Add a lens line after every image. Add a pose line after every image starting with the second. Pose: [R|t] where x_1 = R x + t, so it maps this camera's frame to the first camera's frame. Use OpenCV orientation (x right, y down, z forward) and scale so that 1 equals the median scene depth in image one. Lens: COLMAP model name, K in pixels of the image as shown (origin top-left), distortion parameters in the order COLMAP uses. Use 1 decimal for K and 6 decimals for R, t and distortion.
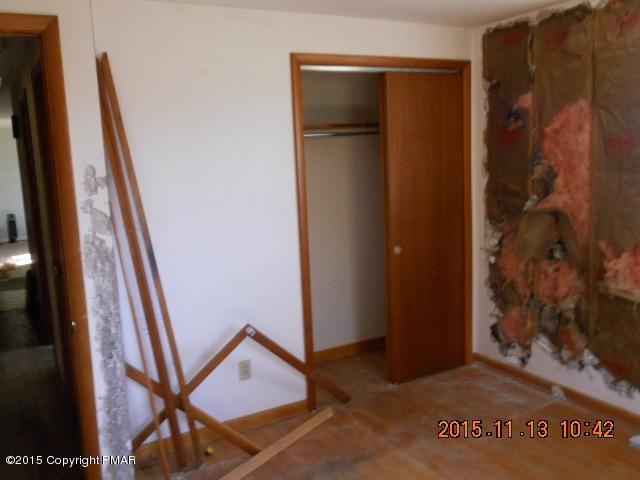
lens RADIAL K [[592.3, 0, 319.2], [0, 592.3, 238.9], [0, 0, 1]] dist [-0.004690, 0.000000]
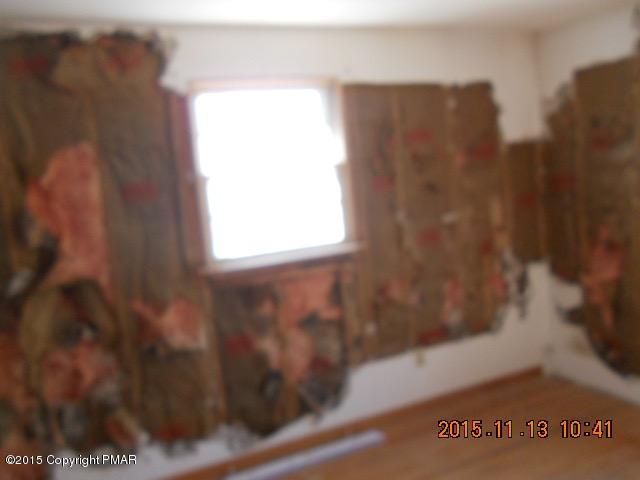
lens RADIAL K [[592.3, 0, 319.7], [0, 592.3, 241.6], [0, 0, 1]] dist [-0.004690, 0.000000]
pose [[0.099693, -0.089446, 0.990990, -0.361787], [0.243766, 0.967797, 0.062830, -0.070791], [-0.964697, 0.235306, 0.118287, 0.601686]]
